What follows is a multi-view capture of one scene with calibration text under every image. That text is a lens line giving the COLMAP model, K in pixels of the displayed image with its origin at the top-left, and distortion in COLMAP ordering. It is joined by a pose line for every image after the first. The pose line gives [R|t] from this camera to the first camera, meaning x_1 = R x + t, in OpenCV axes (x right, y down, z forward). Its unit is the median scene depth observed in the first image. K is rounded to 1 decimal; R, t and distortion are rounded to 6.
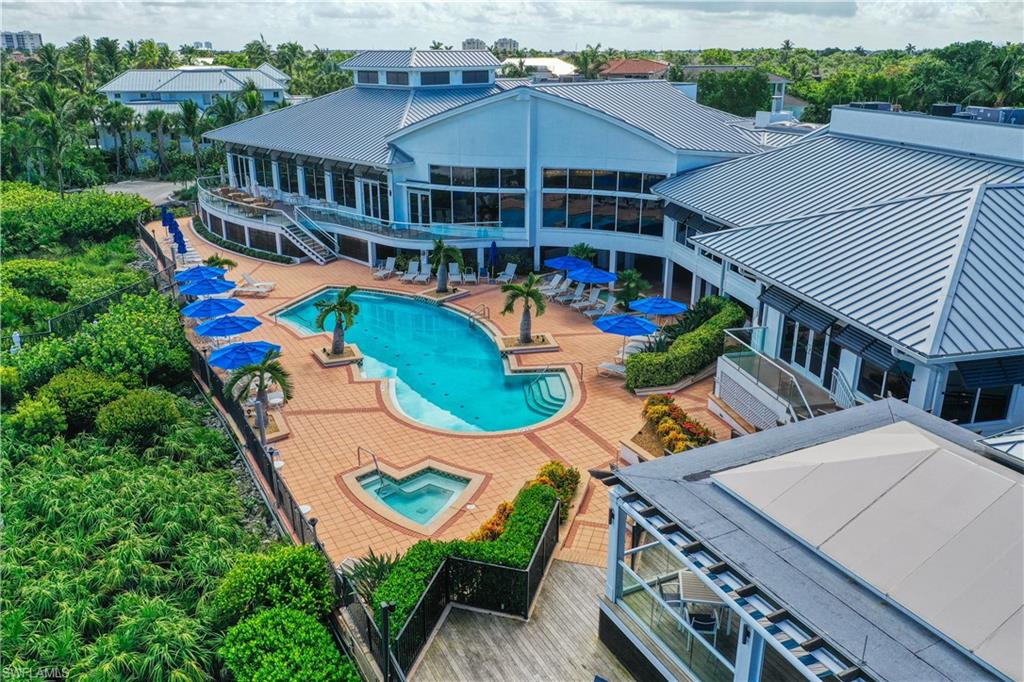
lens RADIAL K [[805.8, 0, 512.0], [0, 805.8, 341.0], [0, 0, 1]] dist [0.002497, 0.001234]
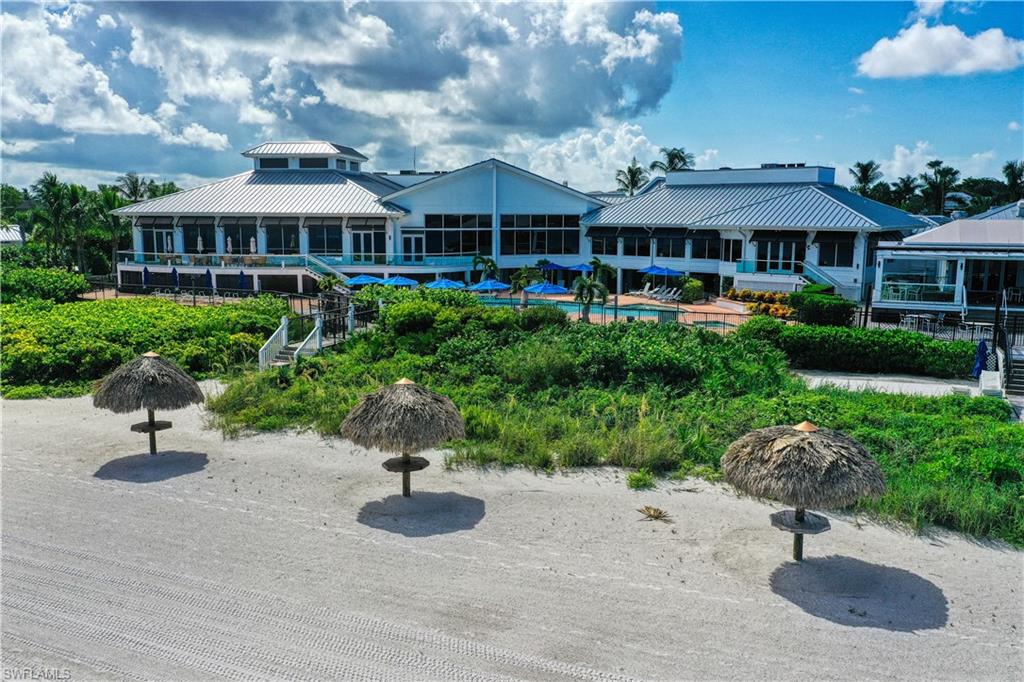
lens RADIAL K [[810.6, 0, 501.3], [0, 810.6, 353.1], [0, 0, 1]] dist [0.005250, 0.001945]
pose [[0.787379, -0.104323, 0.607579, -0.847783], [0.209002, 0.972381, -0.103891, 0.177432], [-0.579960, 0.208786, 0.787436, -0.105733]]
